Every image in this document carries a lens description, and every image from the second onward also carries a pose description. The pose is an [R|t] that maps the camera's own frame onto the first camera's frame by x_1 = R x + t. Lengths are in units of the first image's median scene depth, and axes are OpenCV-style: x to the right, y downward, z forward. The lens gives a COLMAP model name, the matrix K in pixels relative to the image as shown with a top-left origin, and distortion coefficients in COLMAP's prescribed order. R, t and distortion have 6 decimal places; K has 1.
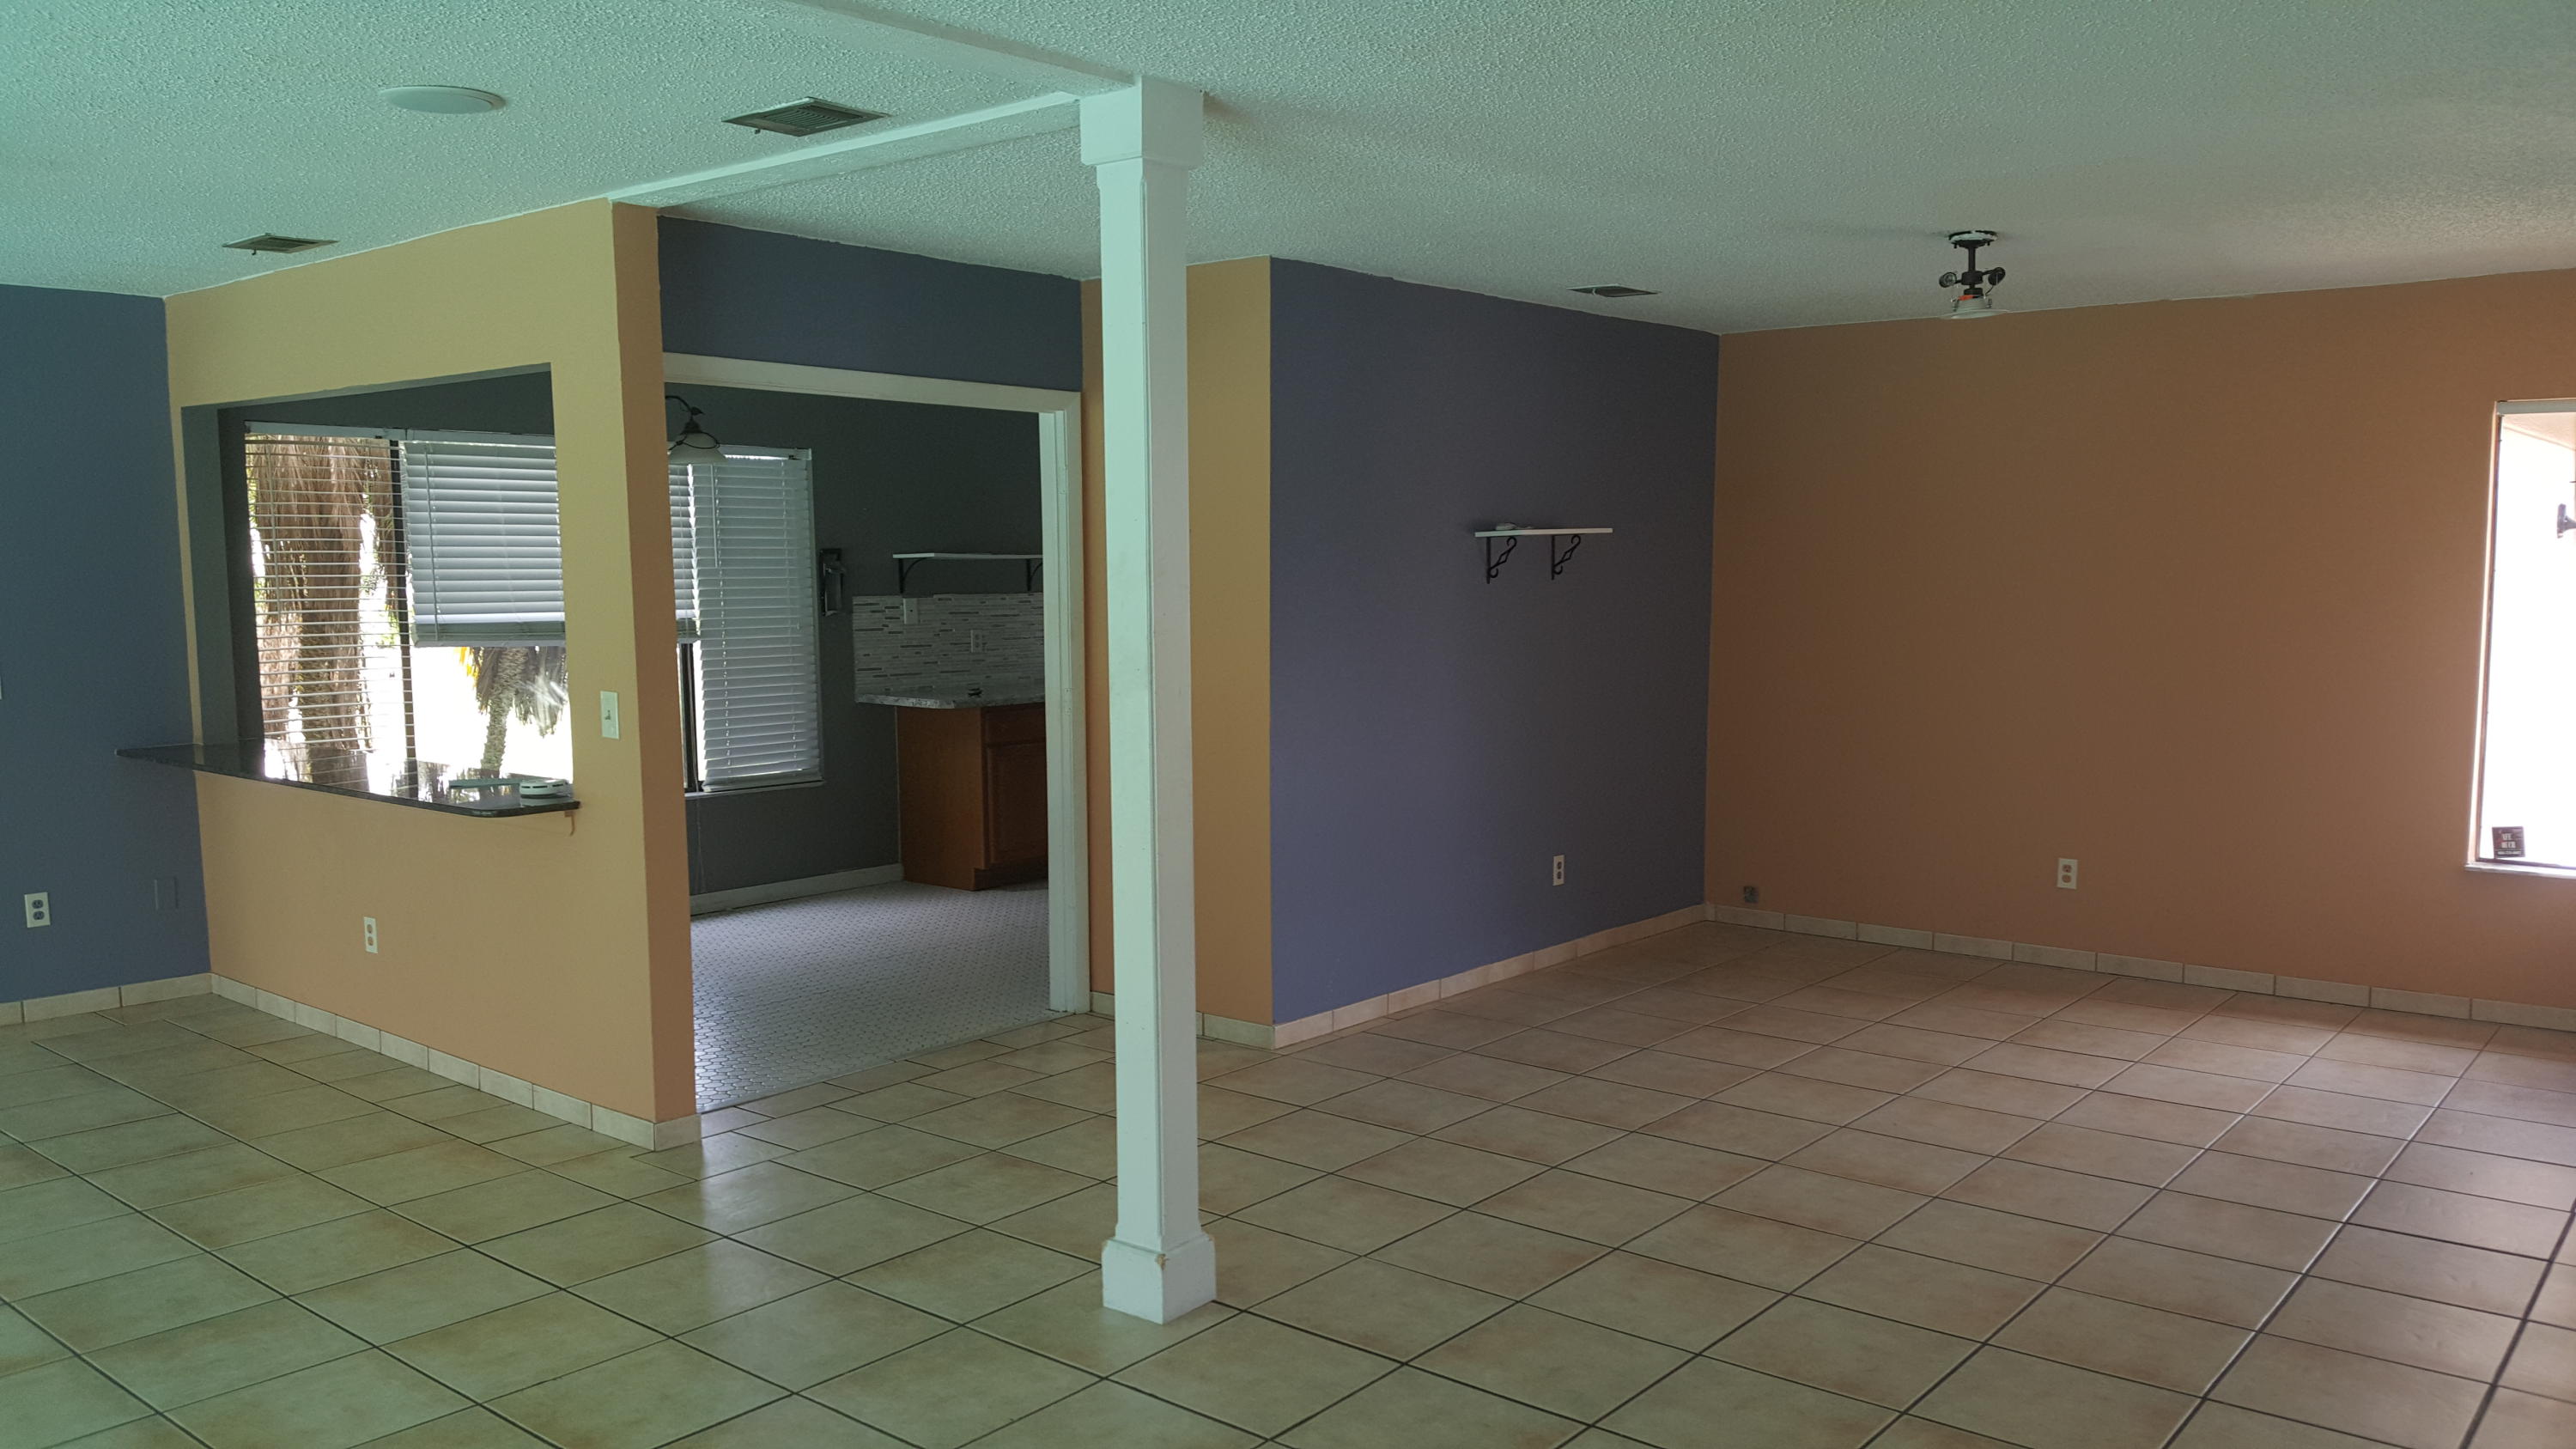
lens RADIAL K [[1921.5, 0, 1290.3], [0, 1921.5, 735.4], [0, 0, 1]] dist [0.083119, -0.185367]
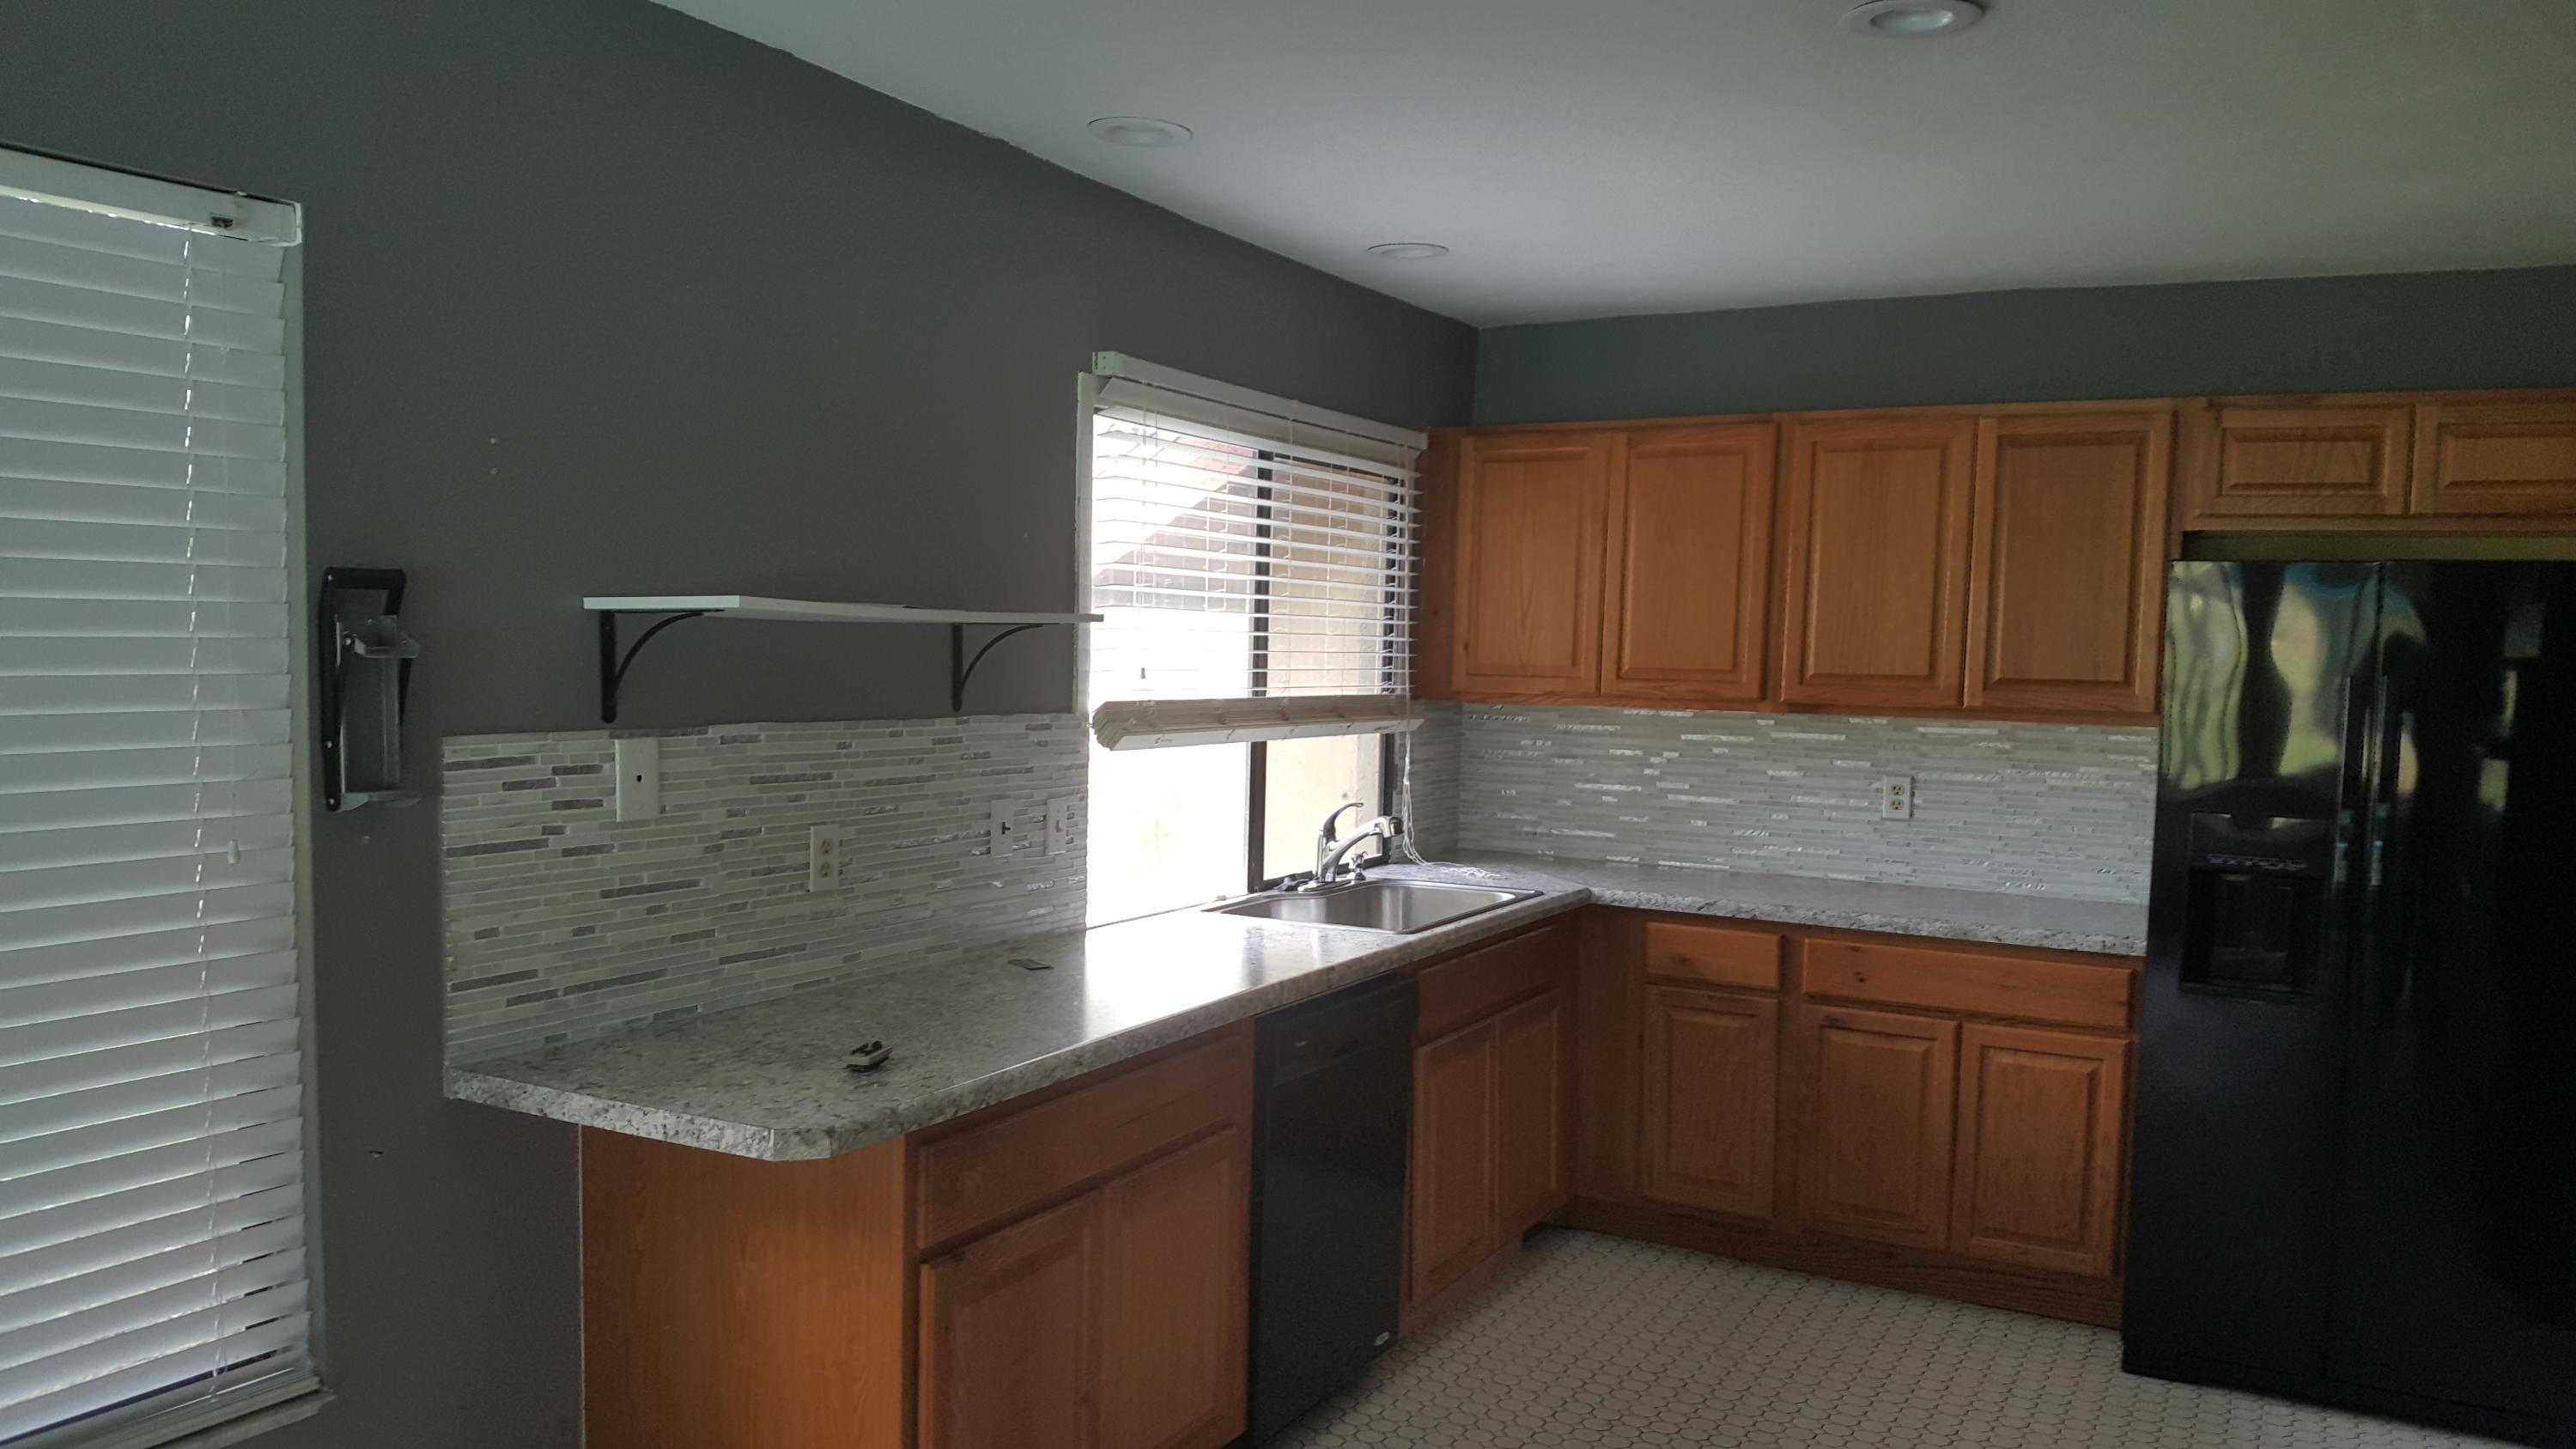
lens RADIAL K [[1921.5, 0, 1223.6], [0, 1921.5, 749.3], [0, 0, 1]] dist [0.083119, -0.185367]
pose [[0.982093, 0.014011, 0.187874, -0.165446], [-0.009891, 0.999690, -0.022849, -0.064343], [-0.188136, 0.020582, 0.981927, 0.688323]]
